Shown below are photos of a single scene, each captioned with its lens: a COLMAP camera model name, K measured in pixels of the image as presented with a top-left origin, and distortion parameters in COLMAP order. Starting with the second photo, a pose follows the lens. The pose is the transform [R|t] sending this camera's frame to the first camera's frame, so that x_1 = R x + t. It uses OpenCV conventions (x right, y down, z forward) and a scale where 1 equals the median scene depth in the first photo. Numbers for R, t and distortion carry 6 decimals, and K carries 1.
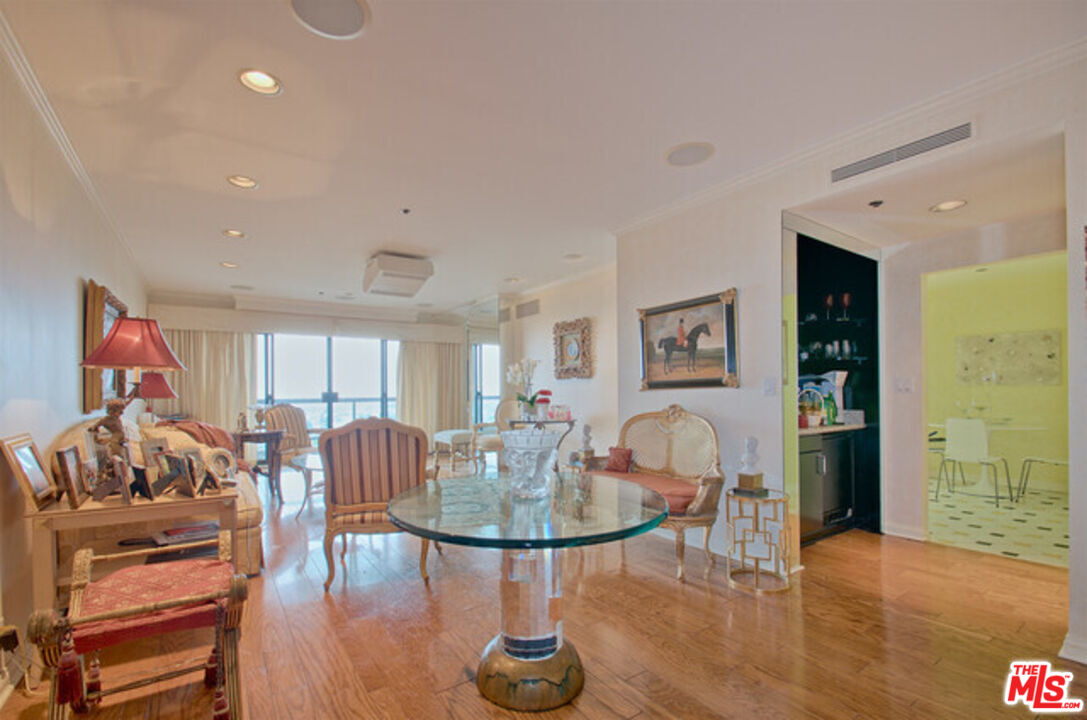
lens RADIAL K [[482.0, 0, 539.6], [0, 482.0, 384.7], [0, 0, 1]] dist [-0.001204, -0.000092]
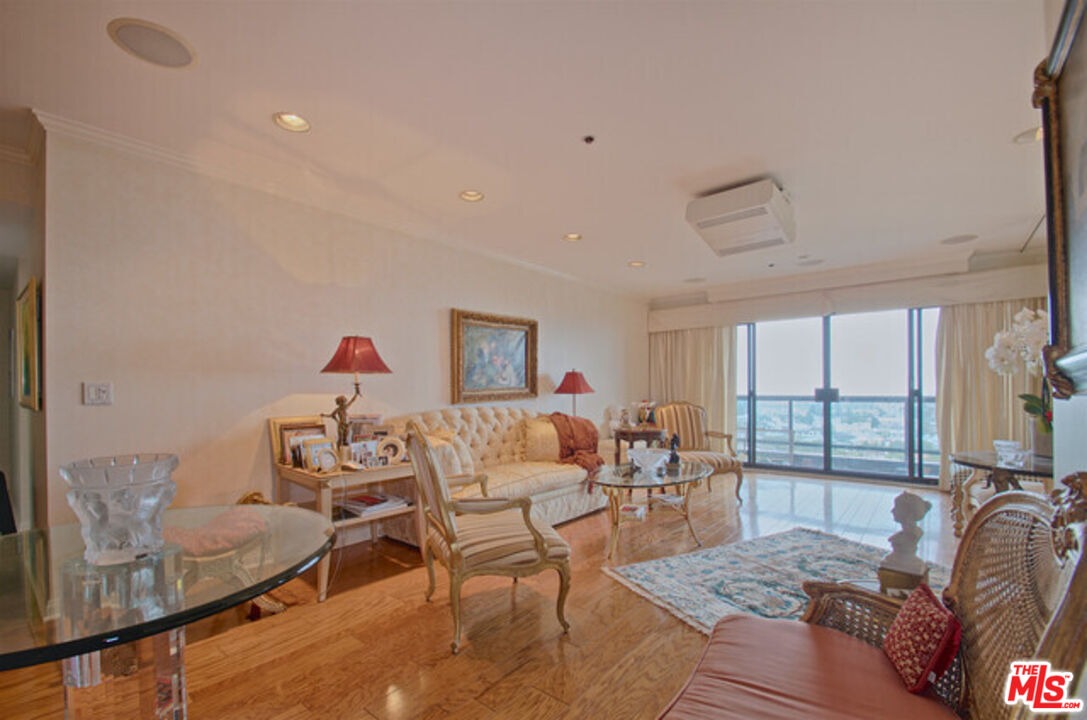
lens RADIAL K [[482.0, 0, 539.6], [0, 482.0, 384.7], [0, 0, 1]] dist [-0.001204, -0.000092]
pose [[0.263206, 0.000122, -0.964740, 0.192442], [0.014654, 0.999884, 0.004125, -0.000192], [0.964628, -0.015223, 0.263174, 0.356795]]
